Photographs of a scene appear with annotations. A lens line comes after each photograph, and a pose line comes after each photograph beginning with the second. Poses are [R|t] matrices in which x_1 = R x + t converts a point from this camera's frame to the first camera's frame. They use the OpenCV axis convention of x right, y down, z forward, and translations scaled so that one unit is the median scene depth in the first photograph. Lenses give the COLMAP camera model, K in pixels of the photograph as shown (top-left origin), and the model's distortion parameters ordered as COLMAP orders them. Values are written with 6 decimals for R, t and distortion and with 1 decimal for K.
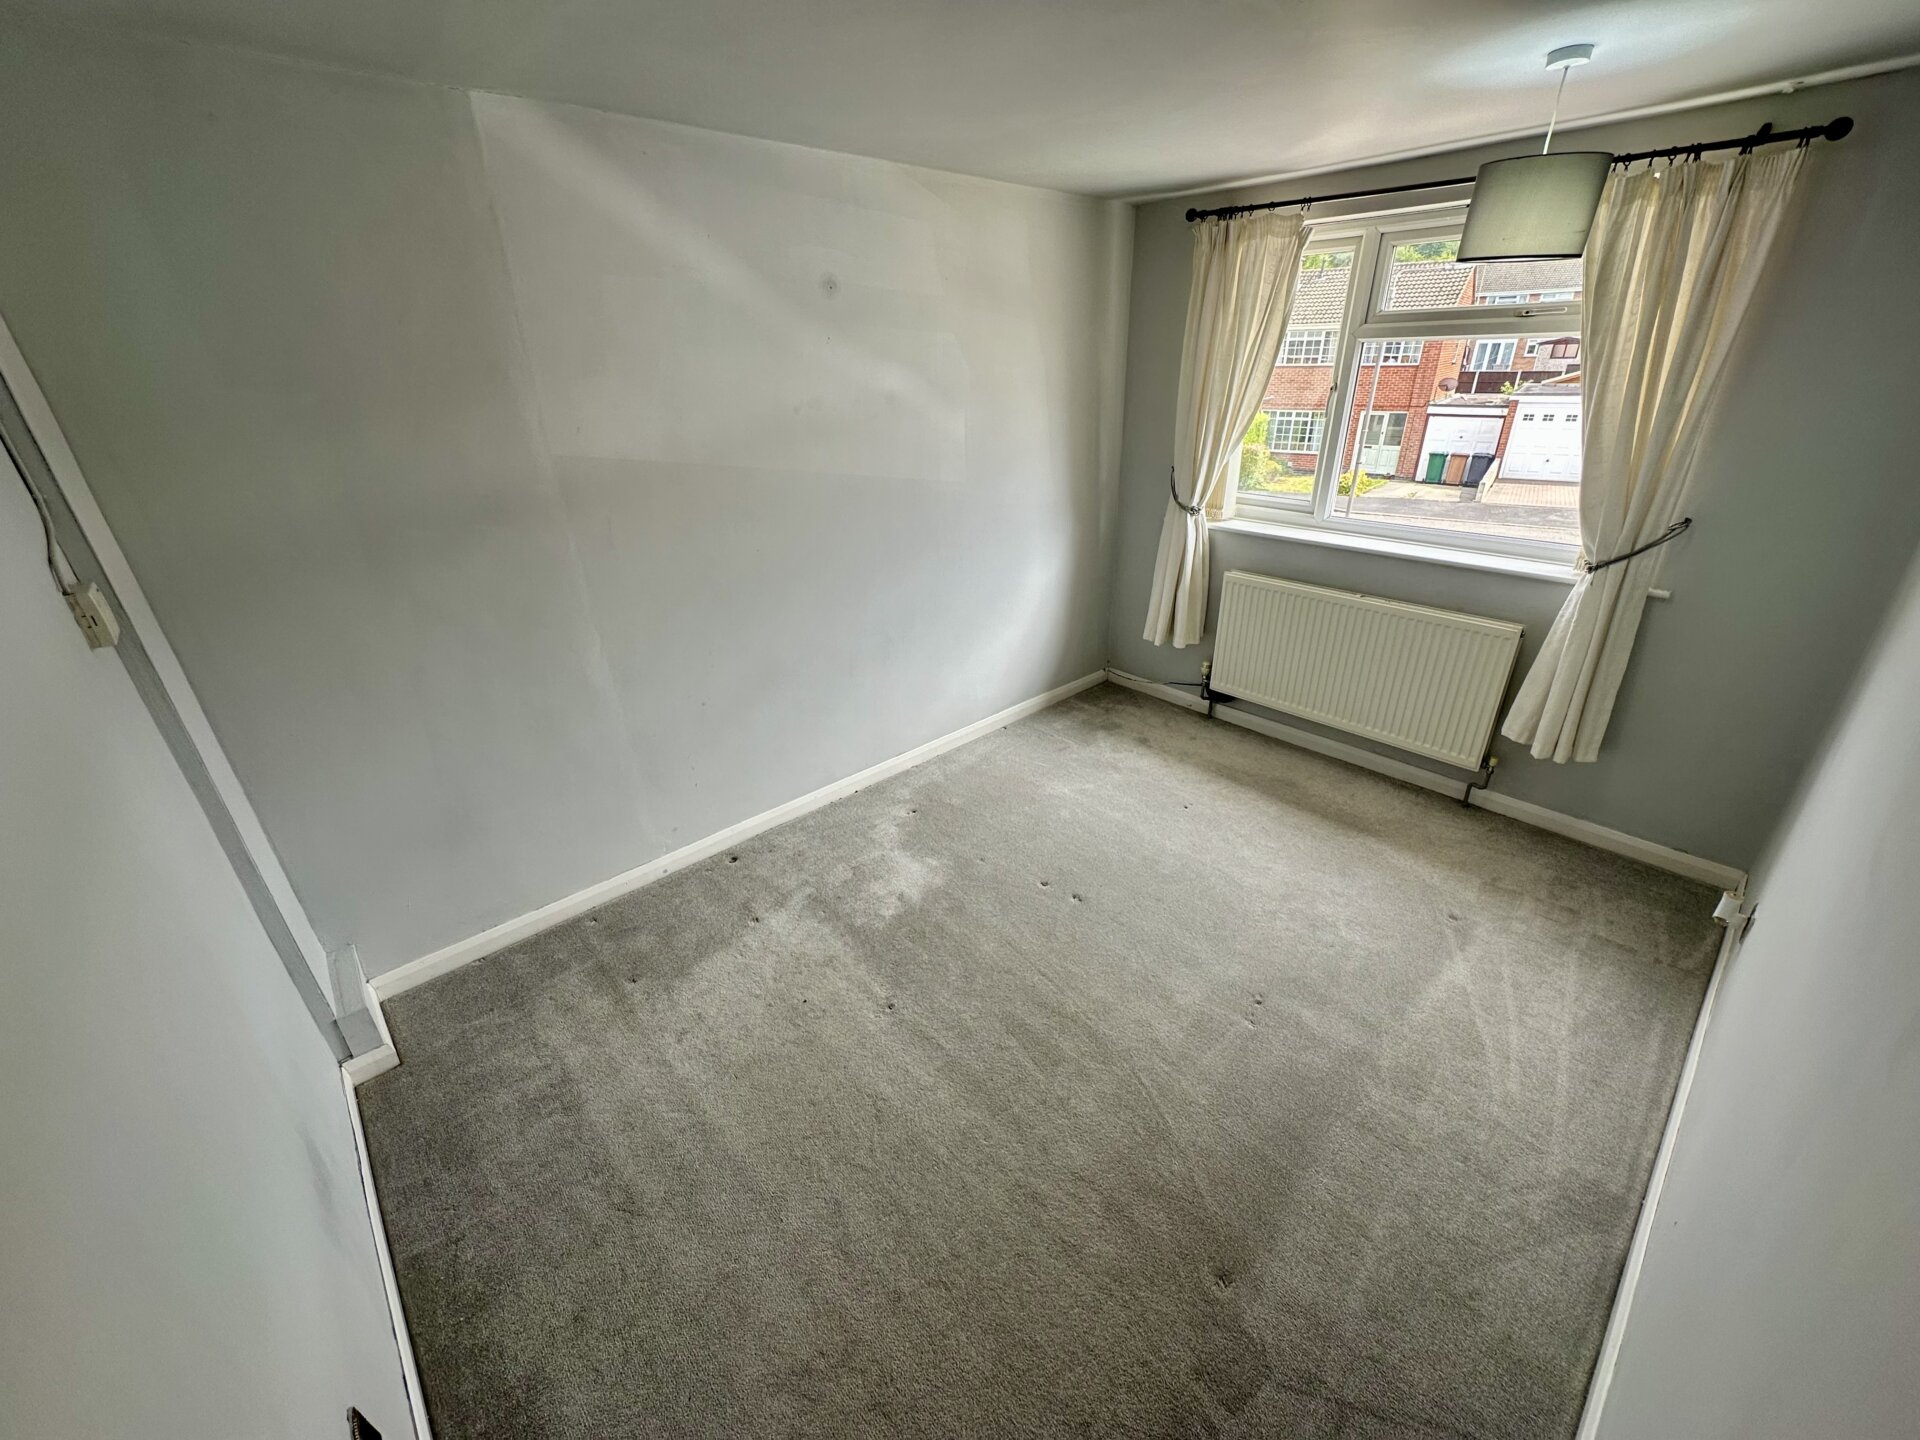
lens RADIAL K [[769.4, 0, 963.5], [0, 769.4, 724.9], [0, 0, 1]] dist [0.000235, 0.000205]
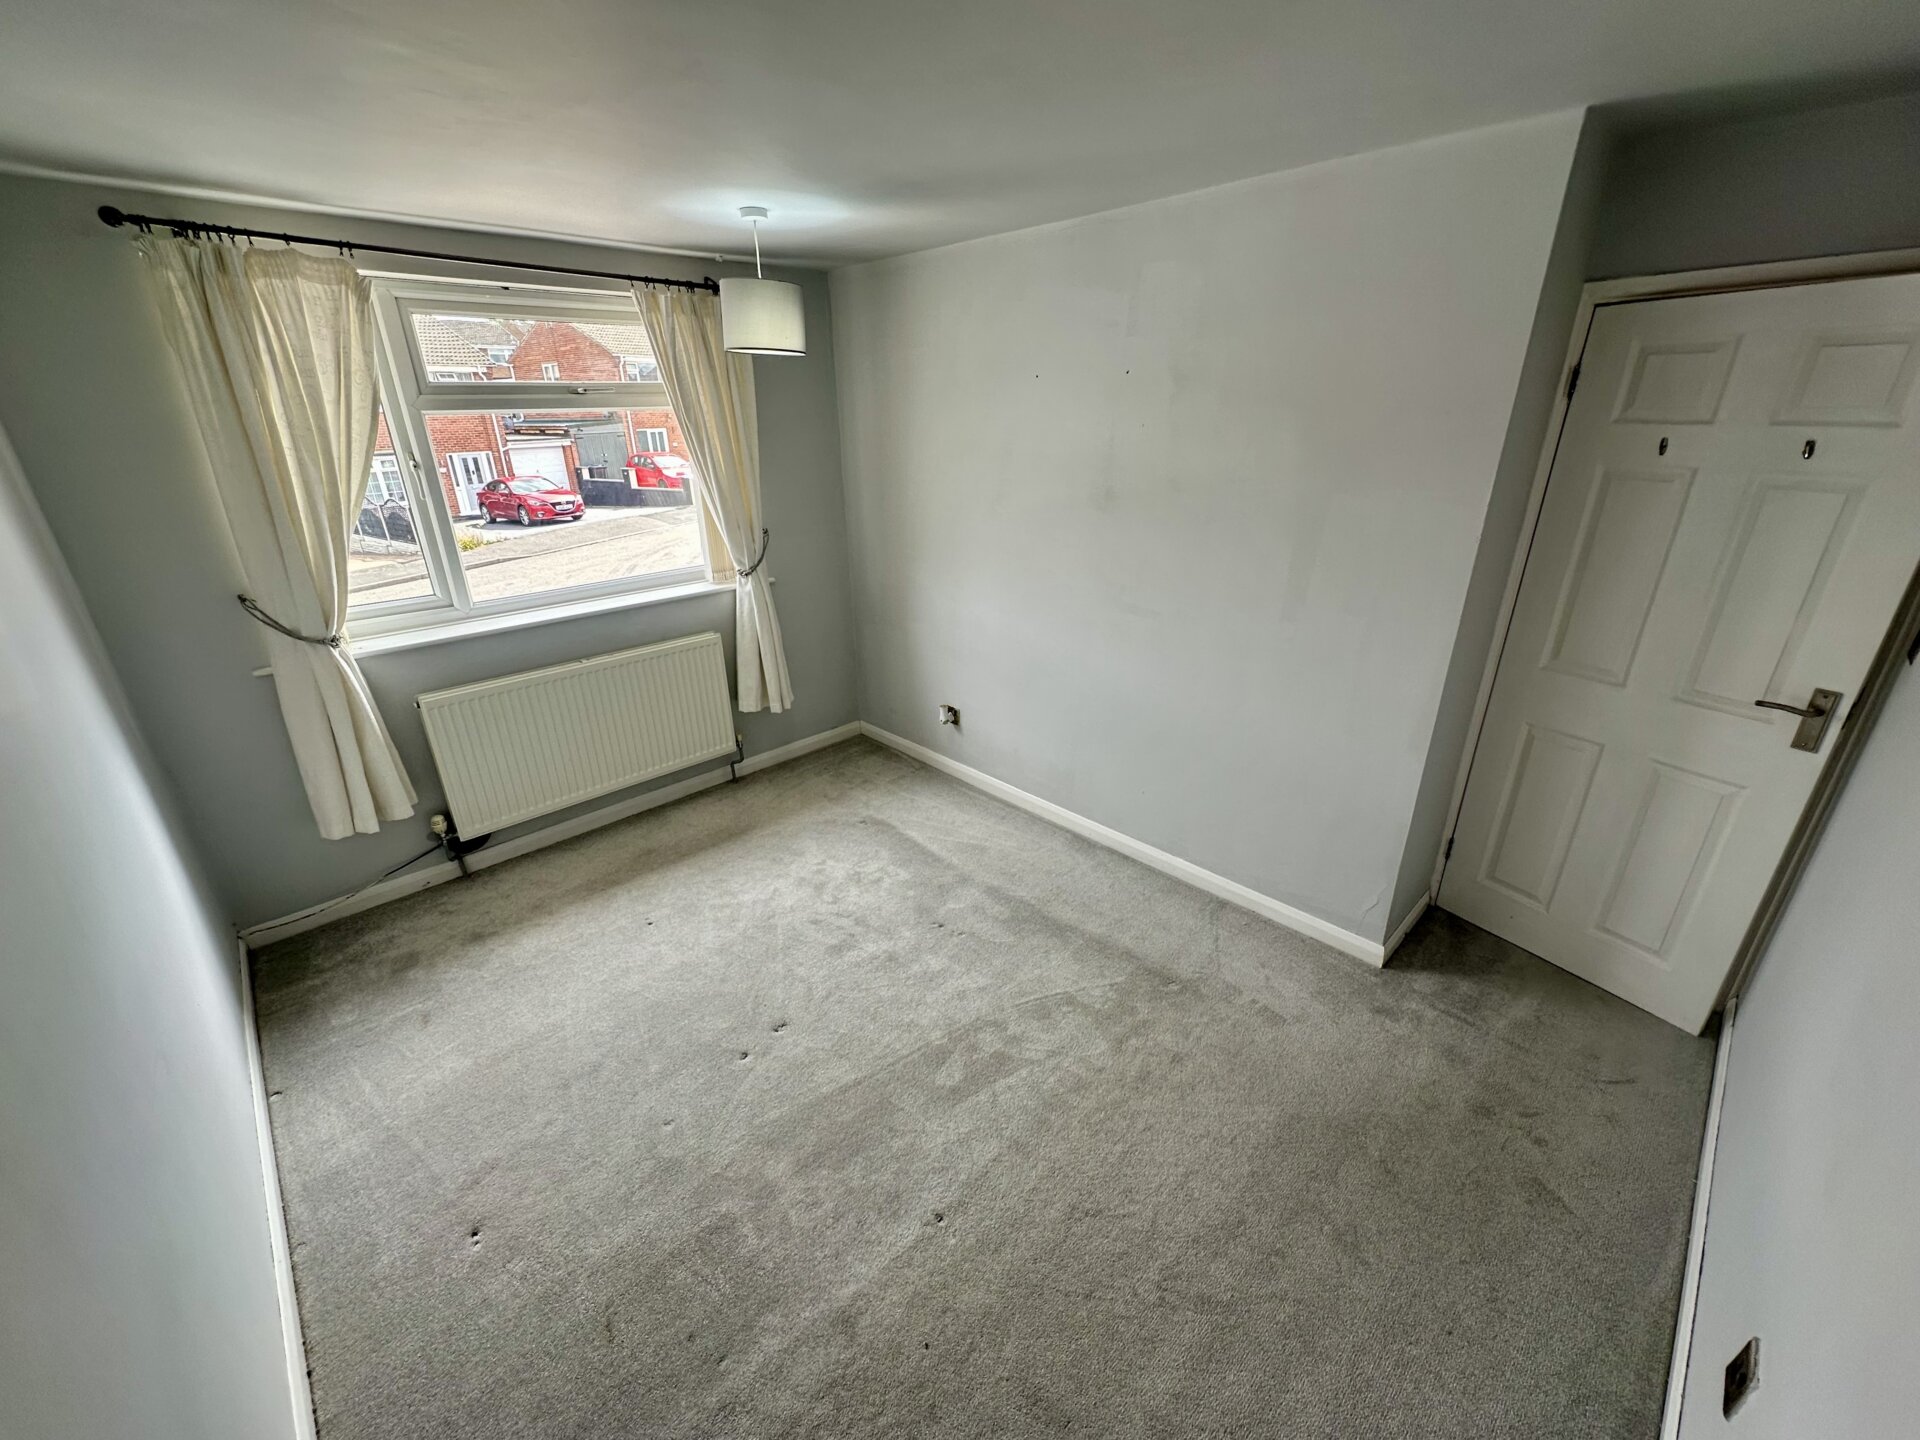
lens RADIAL K [[769.4, 0, 968.7], [0, 769.4, 721.2], [0, 0, 1]] dist [0.000235, 0.000205]
pose [[-0.034805, -0.356418, 0.933678, -0.458678], [0.451979, 0.827629, 0.332783, -0.210492], [-0.891349, 0.433586, 0.132288, 0.464535]]
